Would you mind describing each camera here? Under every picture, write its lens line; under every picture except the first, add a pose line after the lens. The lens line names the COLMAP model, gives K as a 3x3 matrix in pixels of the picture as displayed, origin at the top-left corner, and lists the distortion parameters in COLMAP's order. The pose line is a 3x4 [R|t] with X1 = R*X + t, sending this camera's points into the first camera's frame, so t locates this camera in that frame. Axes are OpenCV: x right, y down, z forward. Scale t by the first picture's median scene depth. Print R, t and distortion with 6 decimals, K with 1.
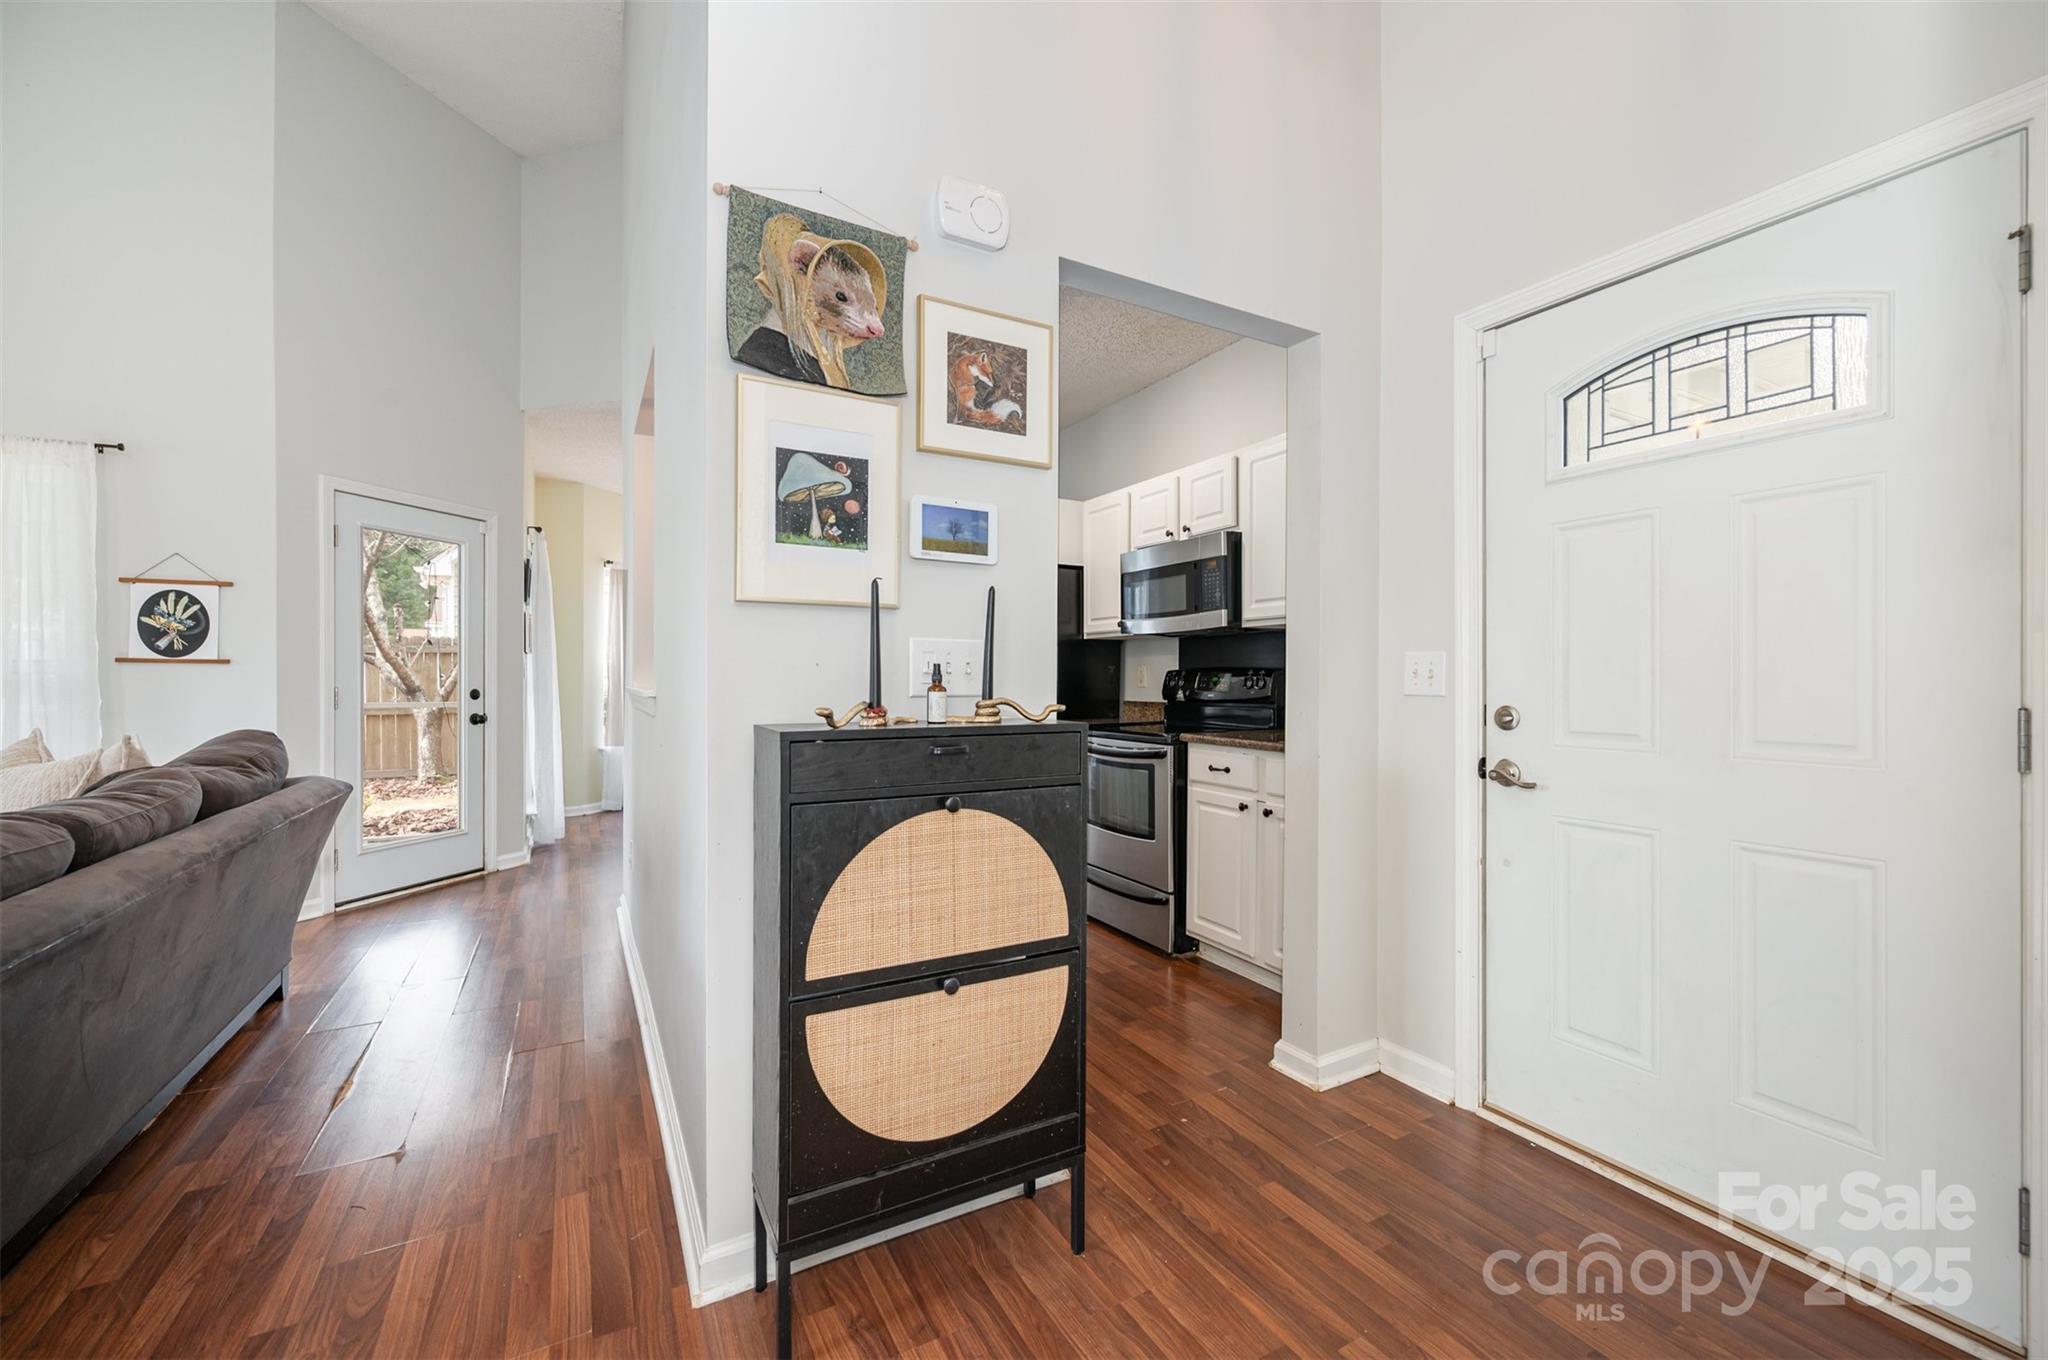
lens RADIAL K [[813.9, 0, 1012.5], [0, 813.9, 679.0], [0, 0, 1]] dist [-0.002428, 0.000661]
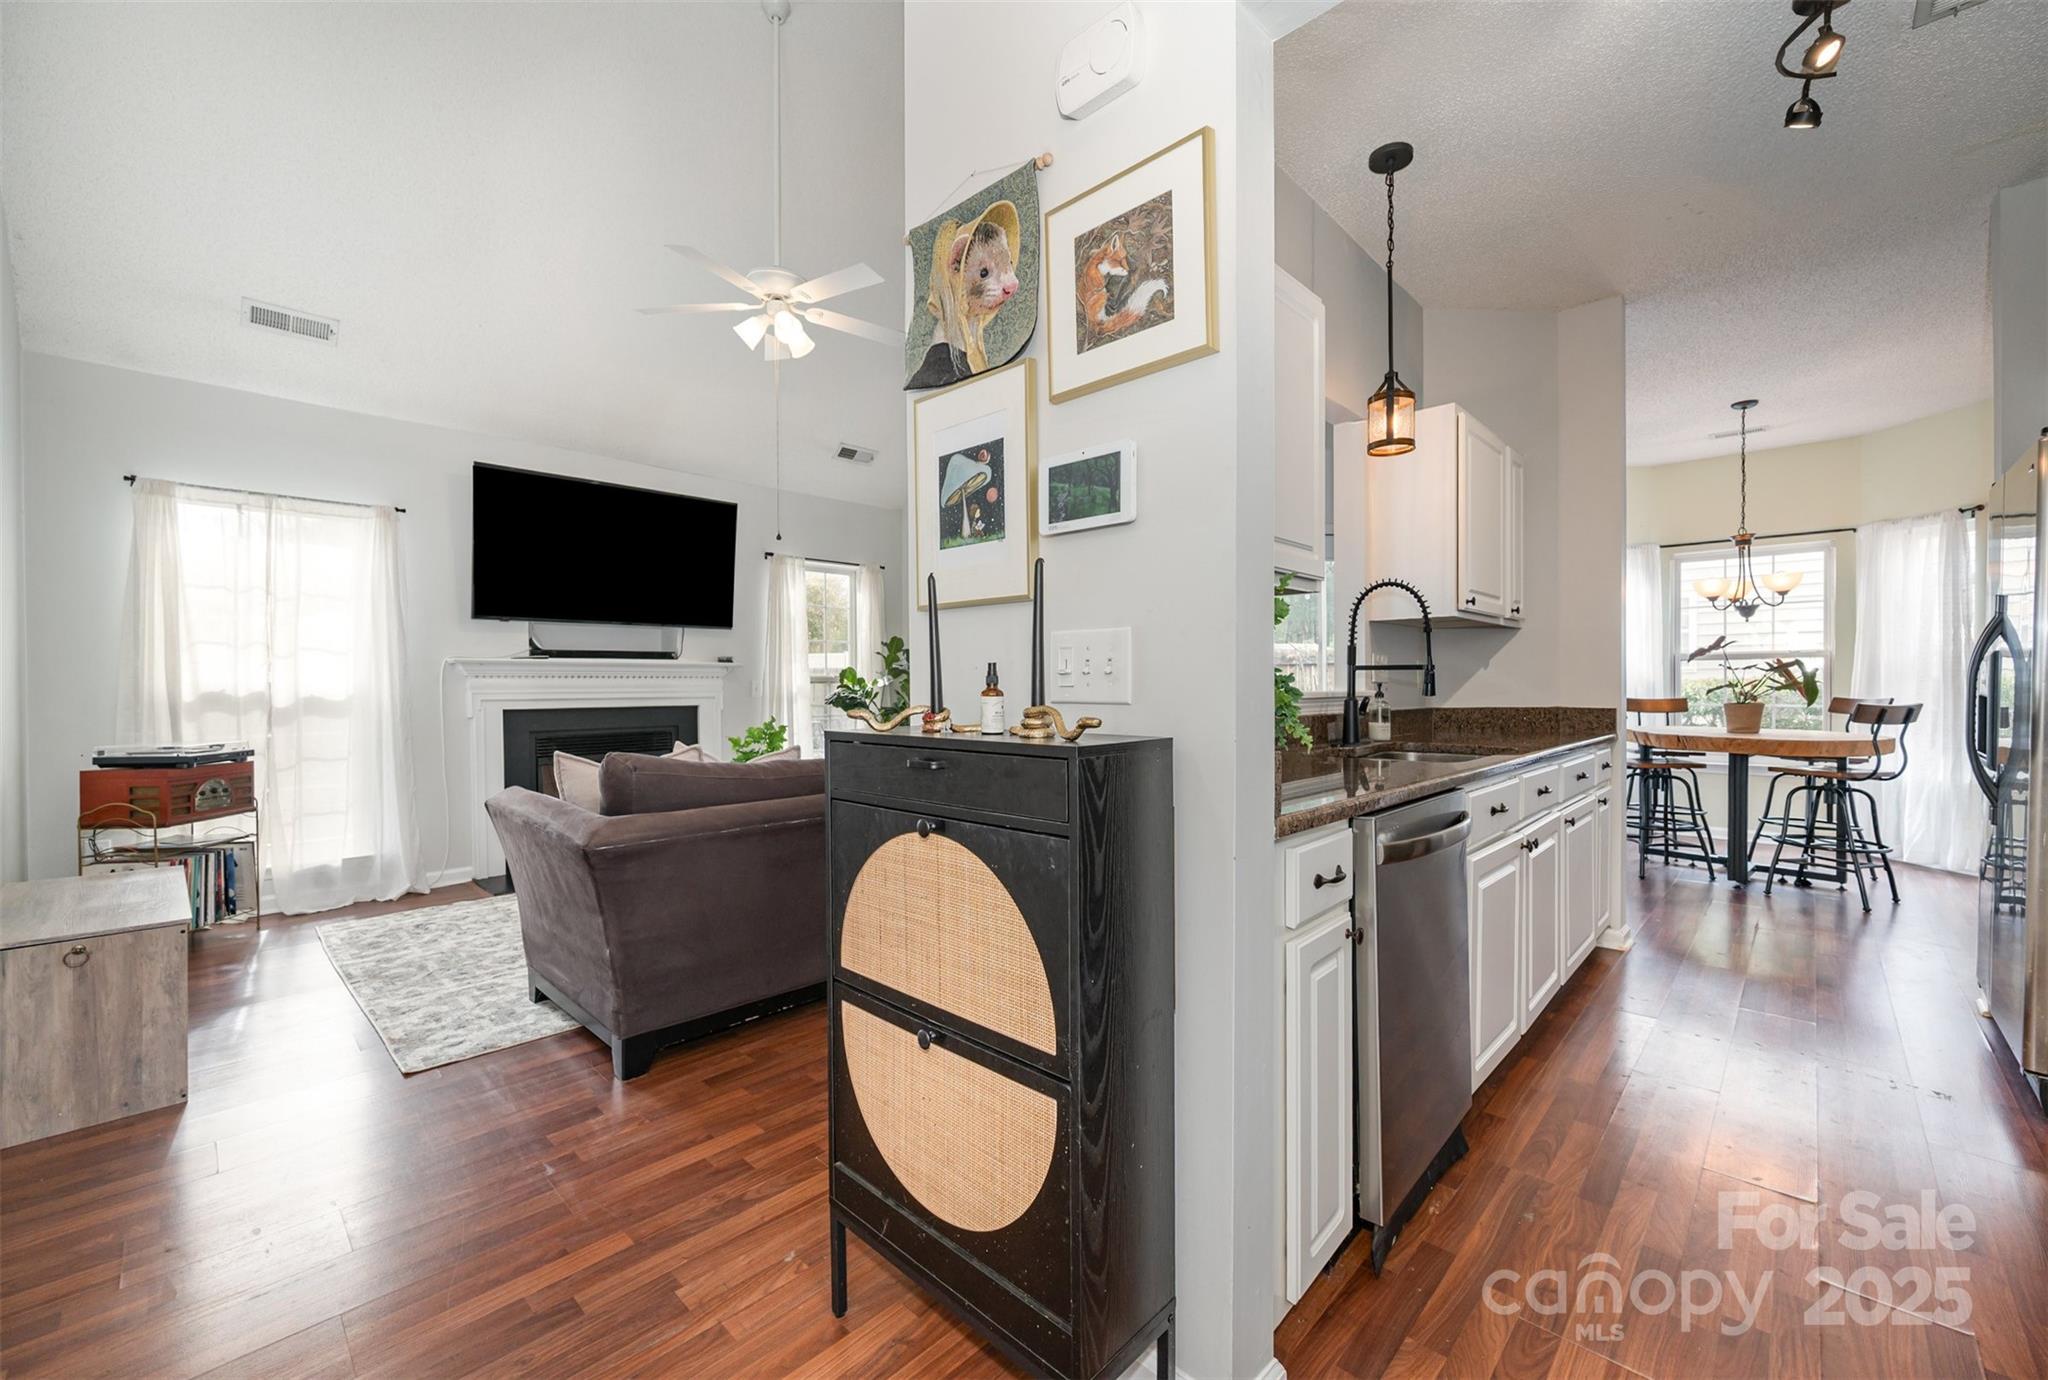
lens RADIAL K [[812.4, 0, 1027.7], [0, 812.4, 690.9], [0, 0, 1]] dist [-0.005778, 0.000085]
pose [[0.309583, 0.003218, -0.950867, 0.345012], [0.006442, 0.999964, 0.005482, 0.002718], [0.950851, -0.007823, 0.309551, 0.376502]]
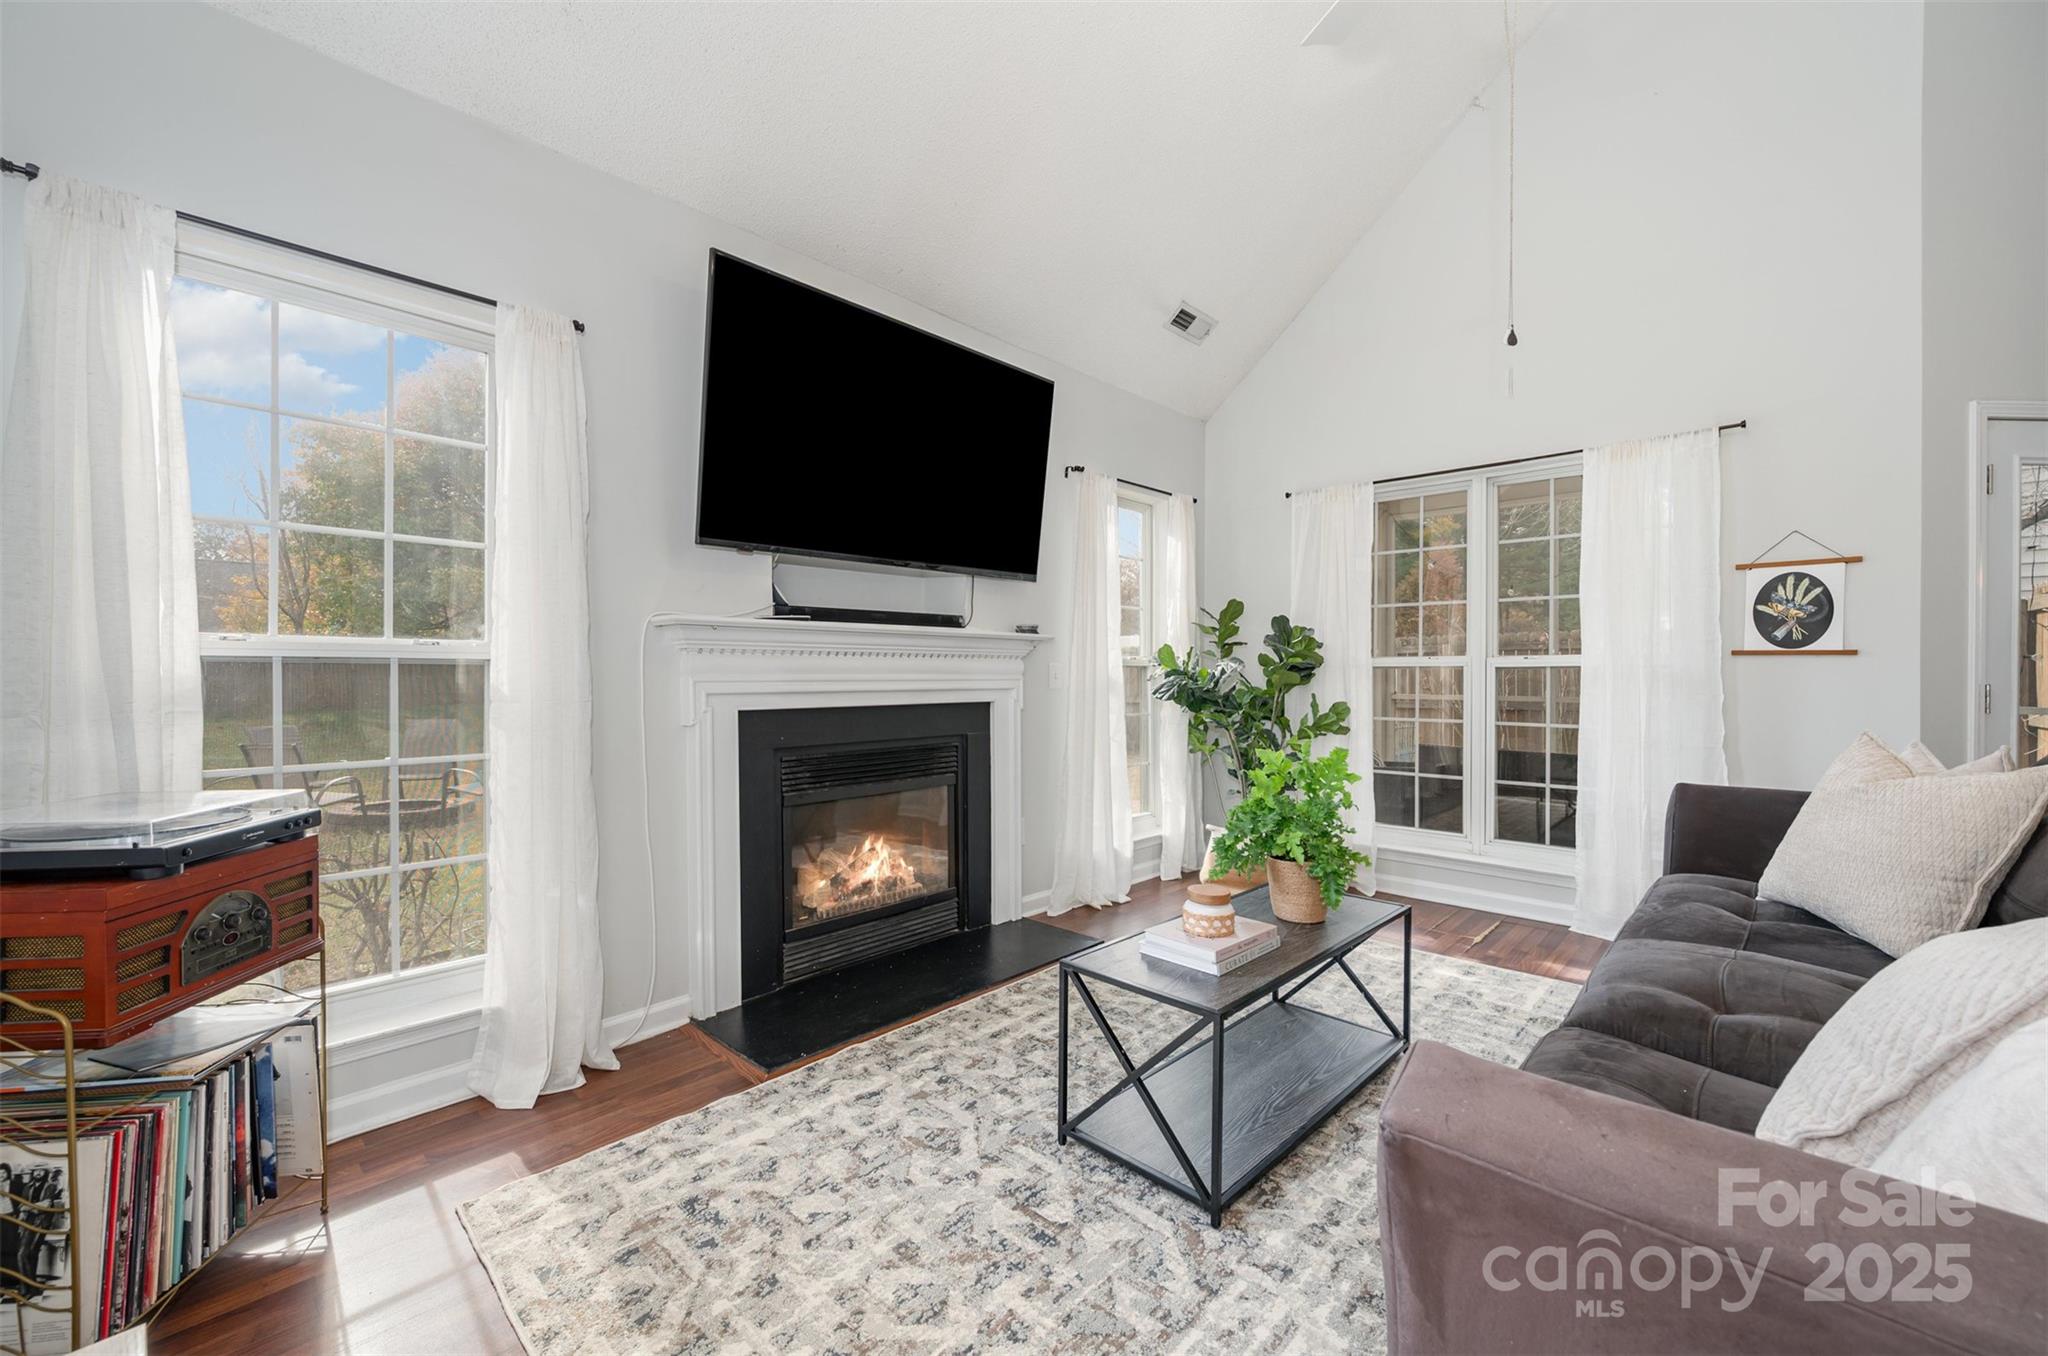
lens RADIAL K [[813.9, 0, 1033.2], [0, 813.9, 681.4], [0, 0, 1]] dist [-0.002428, 0.000661]
pose [[0.321539, 0.009624, -0.946848, -0.514736], [-0.000087, 0.999949, 0.010134, 0.000359], [0.946896, -0.003176, 0.321523, -0.080902]]
